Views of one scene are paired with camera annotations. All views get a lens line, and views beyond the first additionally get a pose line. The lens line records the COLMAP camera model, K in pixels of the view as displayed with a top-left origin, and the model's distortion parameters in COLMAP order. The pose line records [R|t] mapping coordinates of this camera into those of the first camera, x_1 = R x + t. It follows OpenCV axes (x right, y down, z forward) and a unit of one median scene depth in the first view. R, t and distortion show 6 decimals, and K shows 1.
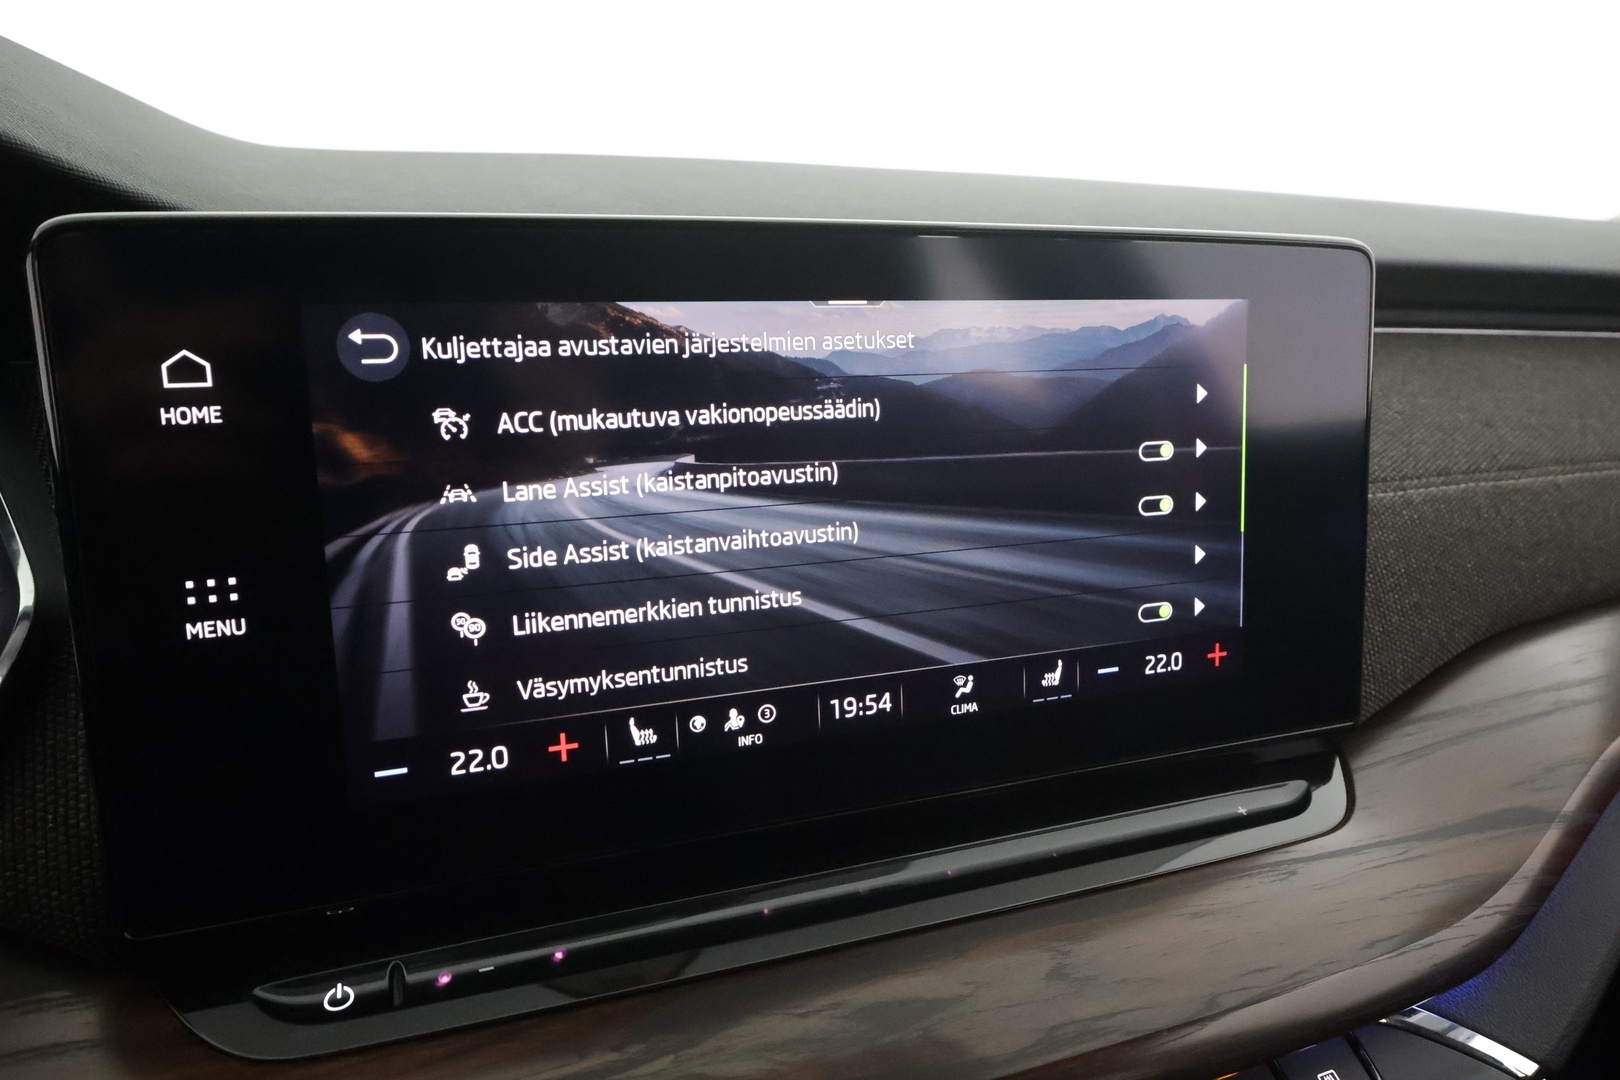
lens RADIAL K [[1107.6, 0, 814.3], [0, 1107.6, 535.4], [0, 0, 1]] dist [0.014582, 0.001465]
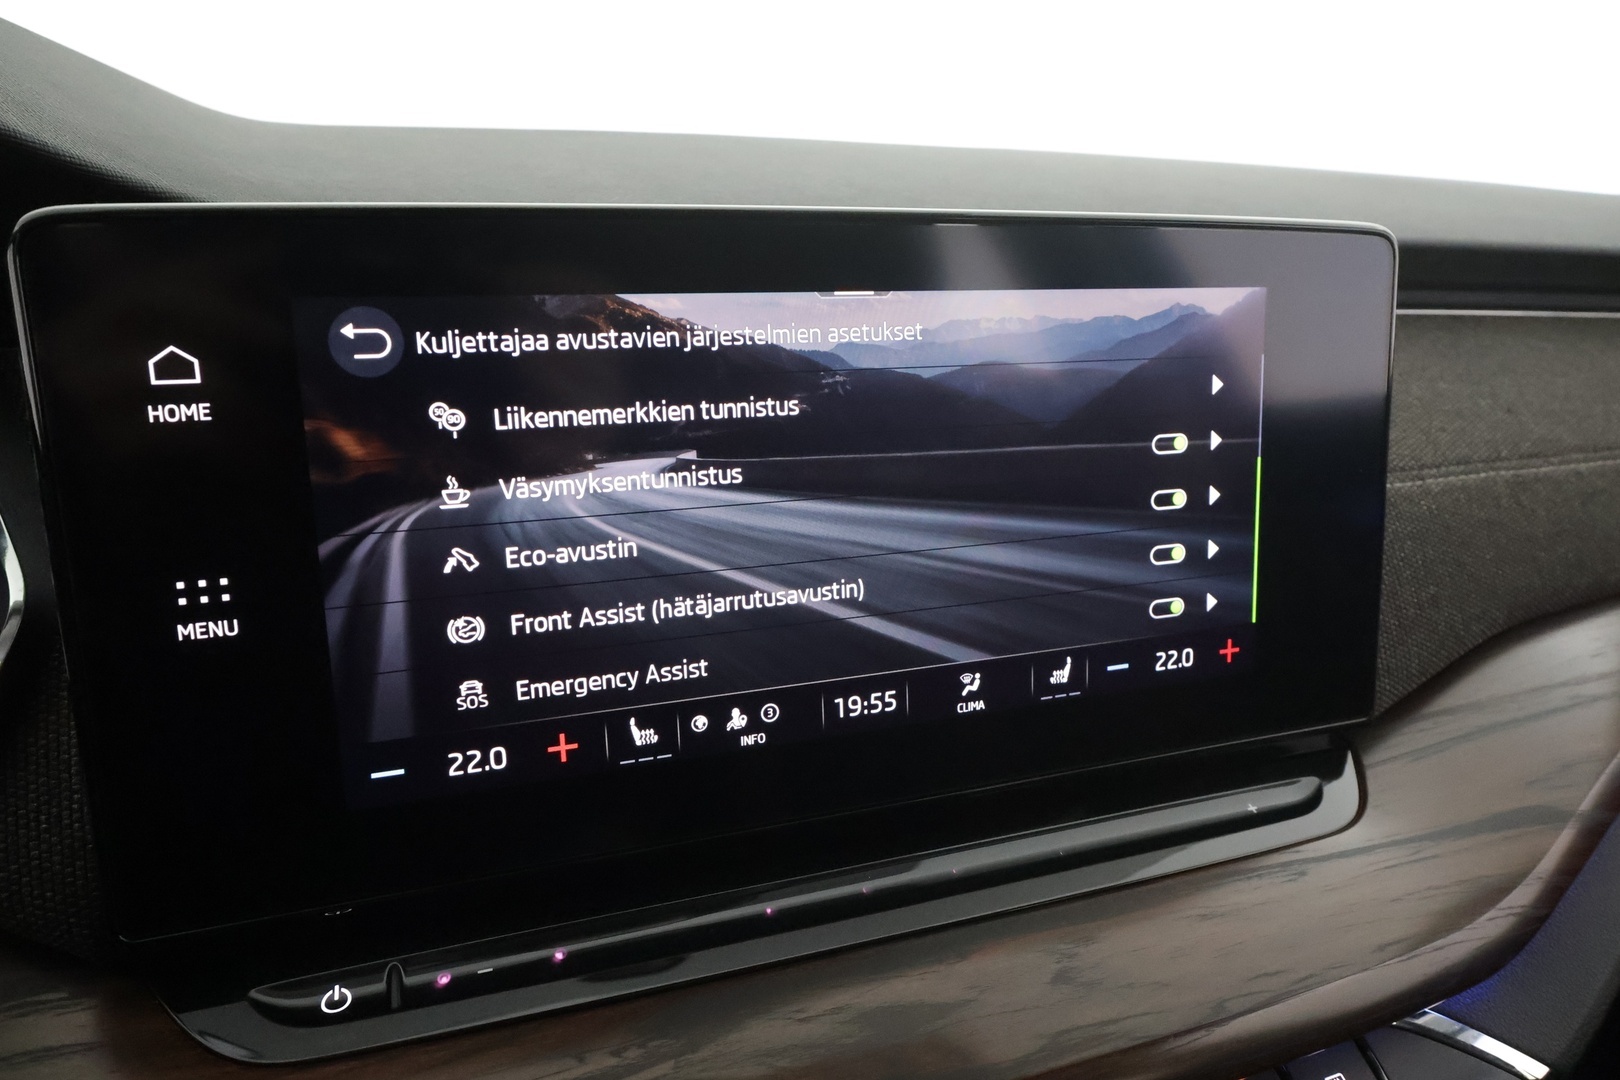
lens RADIAL K [[1107.6, 0, 815.3], [0, 1107.6, 532.5], [0, 0, 1]] dist [0.014582, 0.001465]
pose [[0.999960, 0.005059, -0.007430, 0.004088], [-0.004846, 0.999586, 0.028344, -0.027104], [0.007571, -0.028307, 0.999571, 0.021319]]
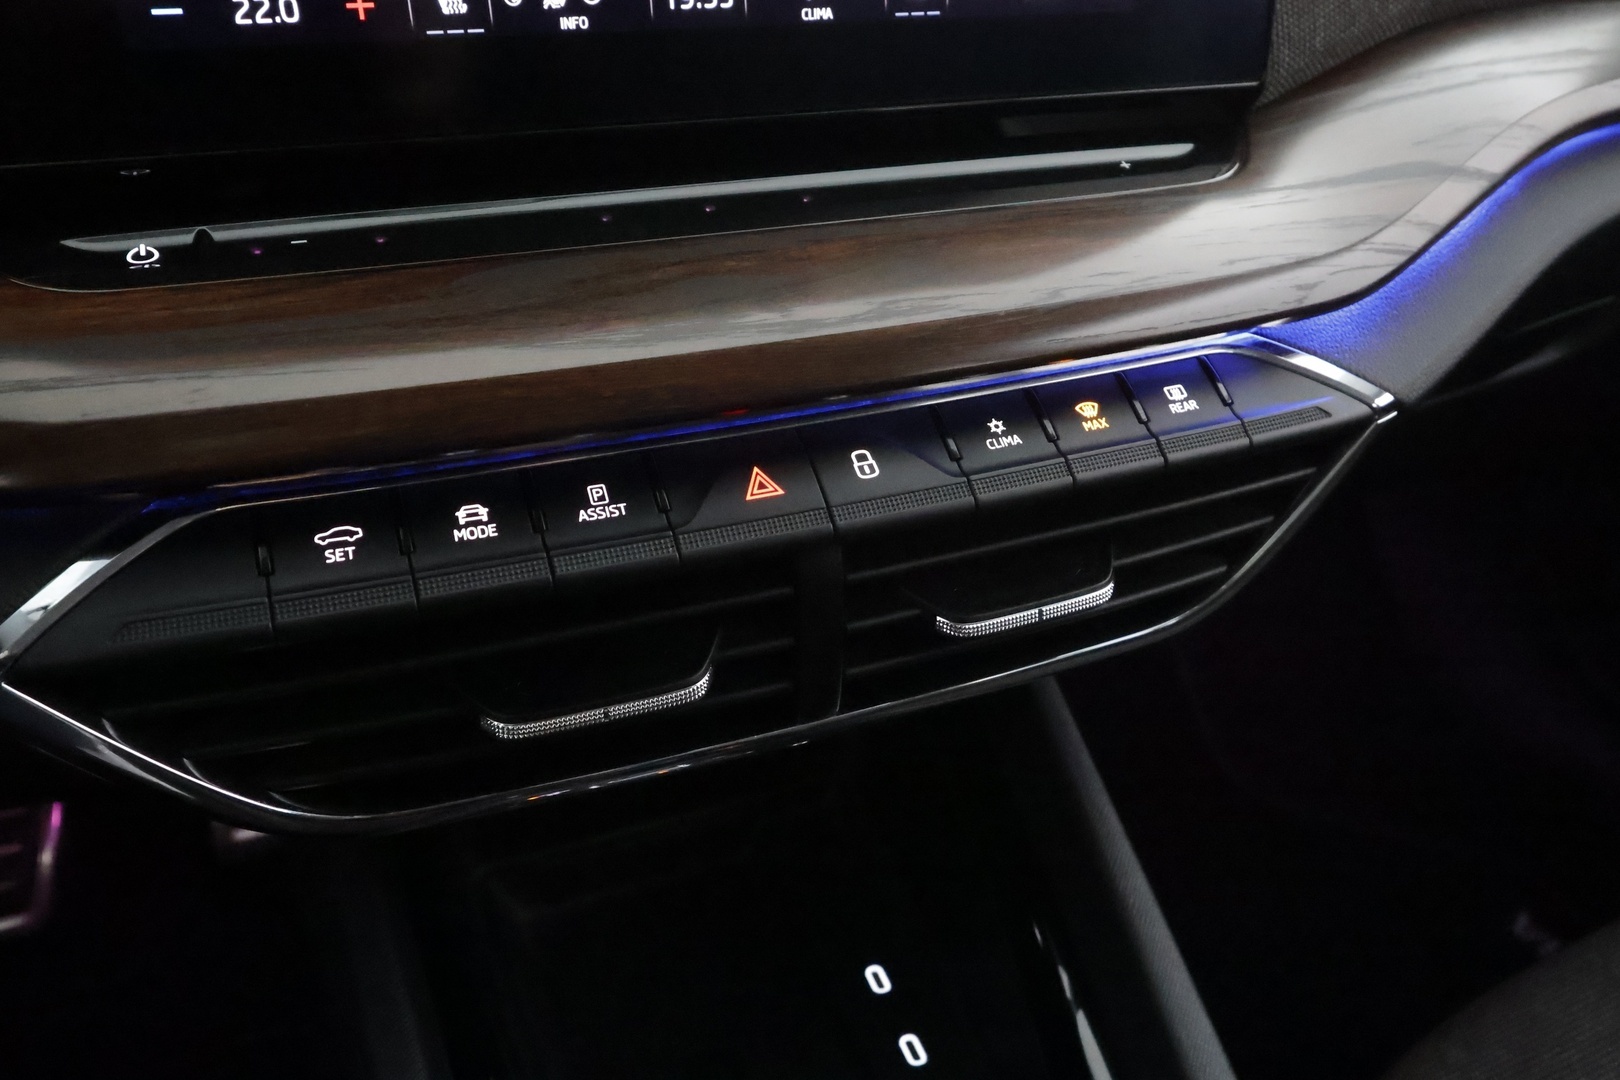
lens RADIAL K [[1245.2, 0, 808.2], [0, 1245.2, 517.2], [0, 0, 1]] dist [0.025327, -0.010416]
pose [[0.999777, -0.007503, 0.019755, 0.111867], [0.002308, 0.968027, 0.250836, 0.319844], [-0.021006, -0.250734, 0.967828, -0.107549]]
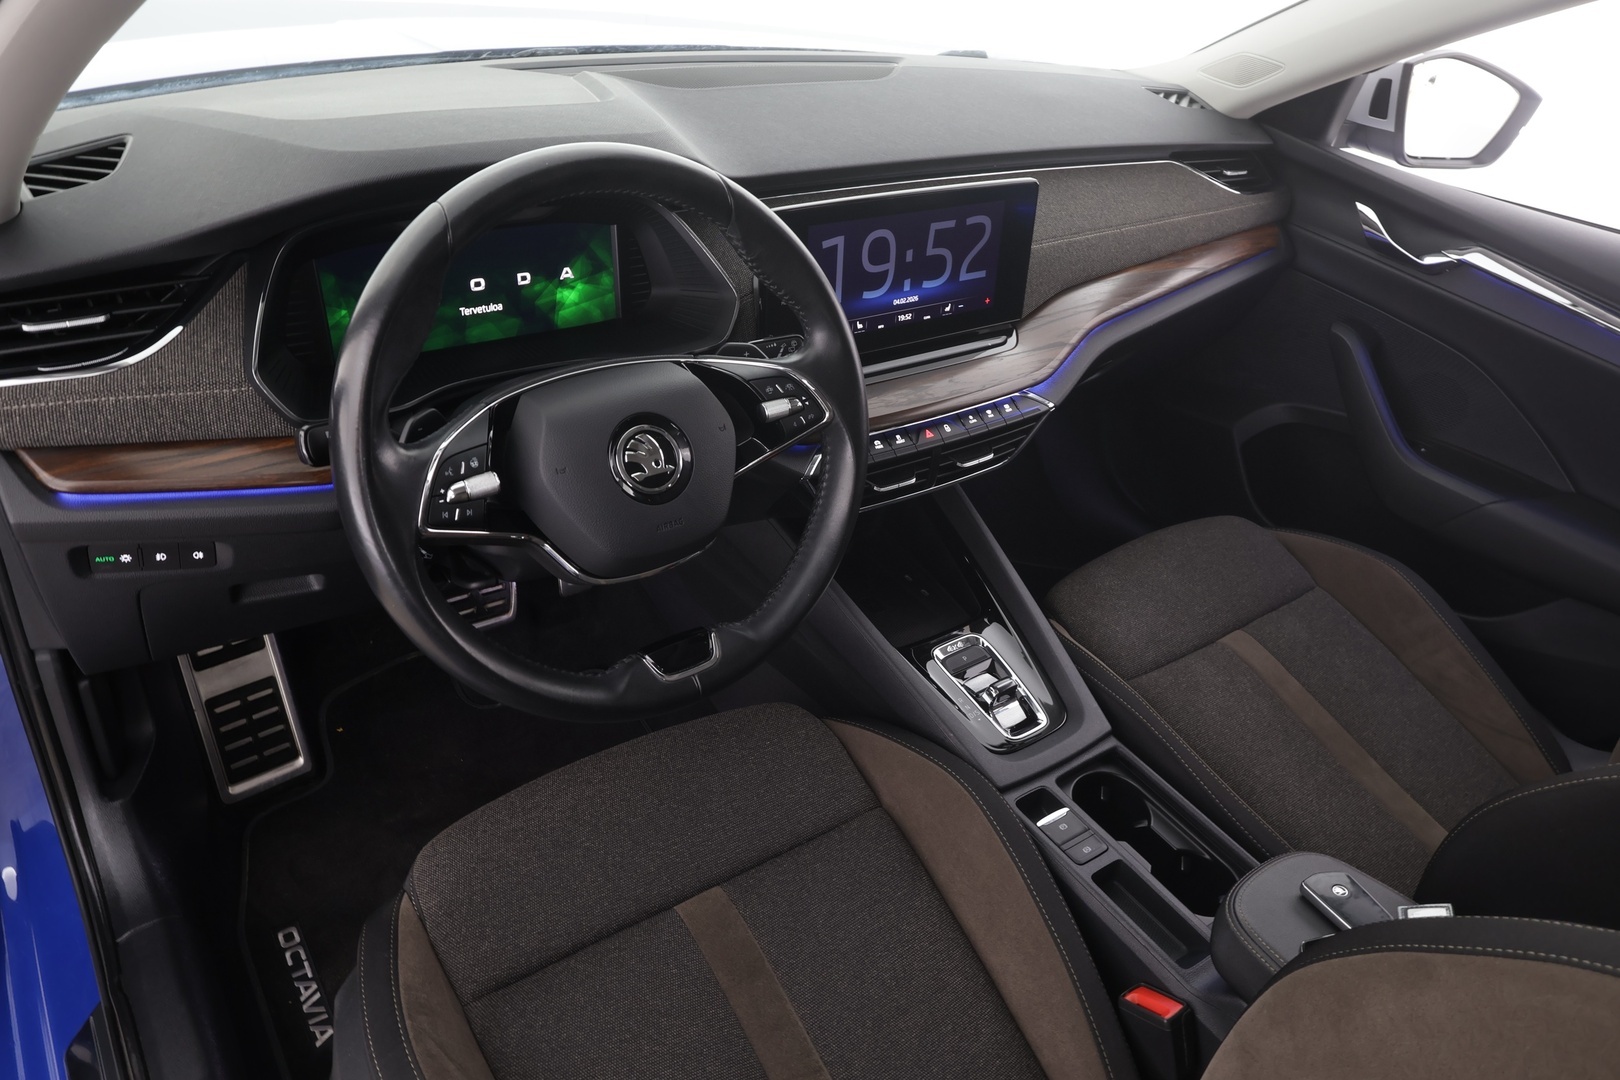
lens RADIAL K [[1107.6, 0, 825.4], [0, 1107.6, 540.5], [0, 0, 1]] dist [0.014582, 0.001465]
pose [[0.959692, -0.067229, 0.272897, -1.366191], [-0.036401, 0.933061, 0.357872, -0.505808], [-0.278688, -0.353380, 0.893003, -2.715213]]
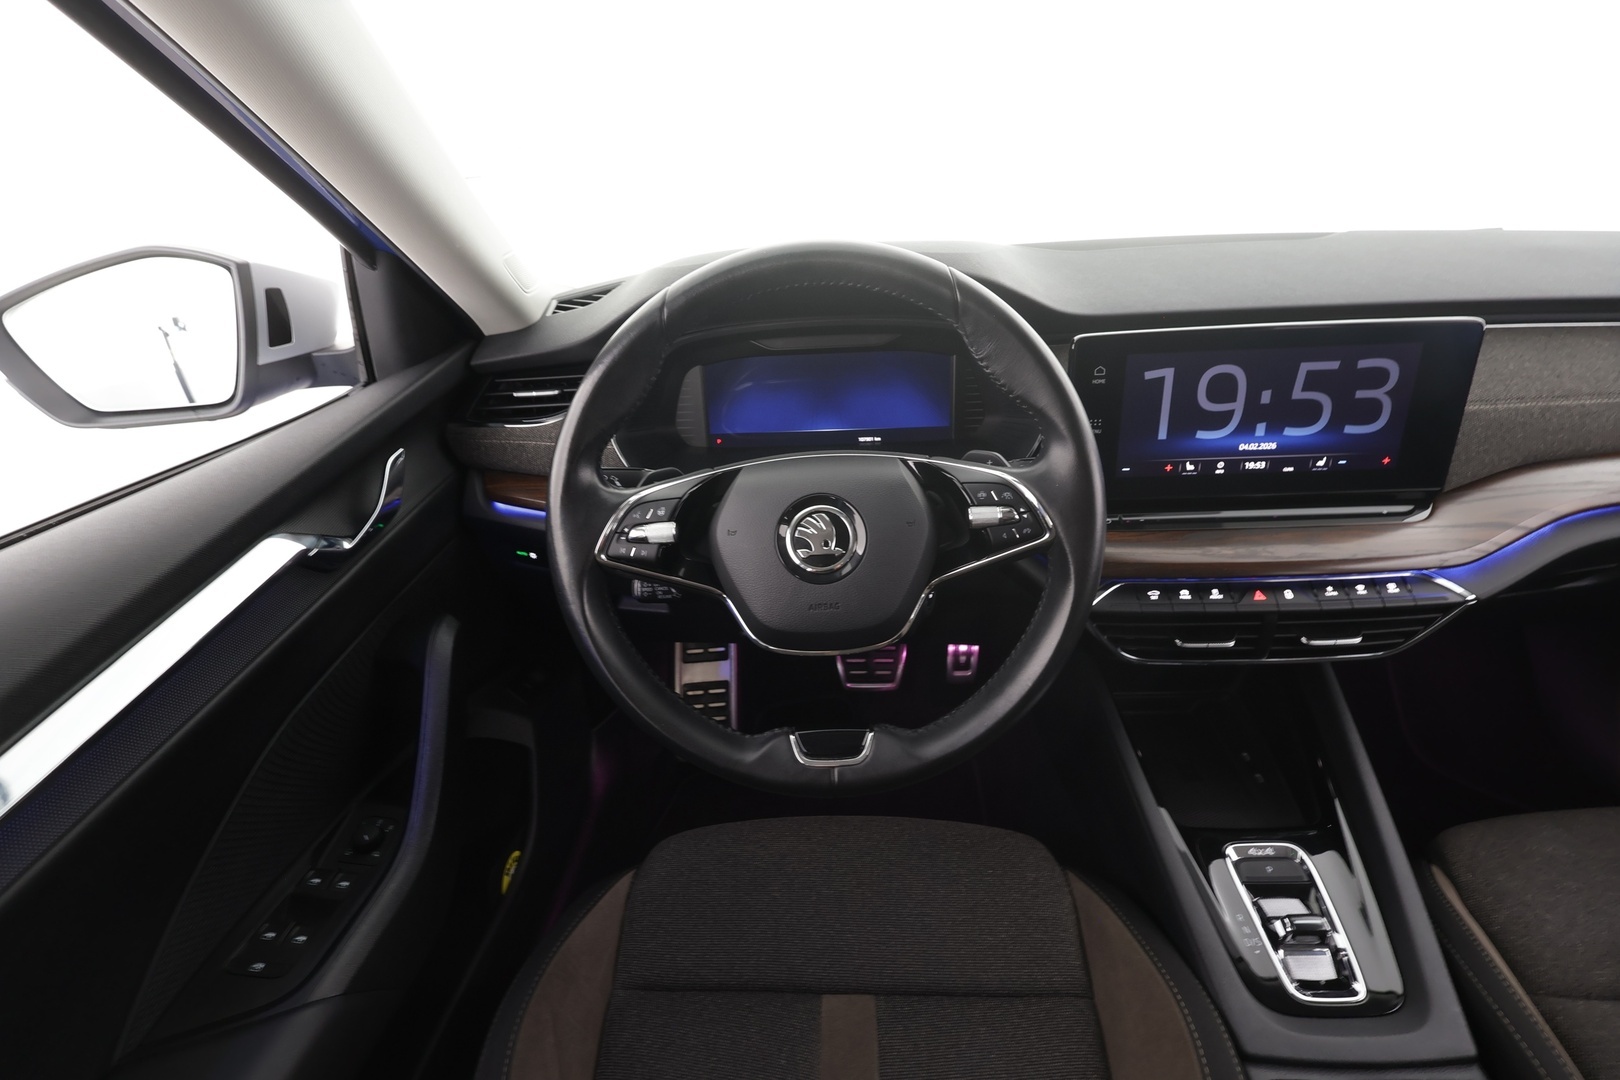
lens RADIAL K [[765.3, 0, 804.4], [0, 765.3, 539.1], [0, 0, 1]] dist [0.002114, 0.000542]
pose [[0.921542, 0.129047, -0.366207, -0.361523], [-0.037754, 0.968466, 0.246269, -0.165024], [0.386439, -0.213122, 0.897354, -1.806576]]
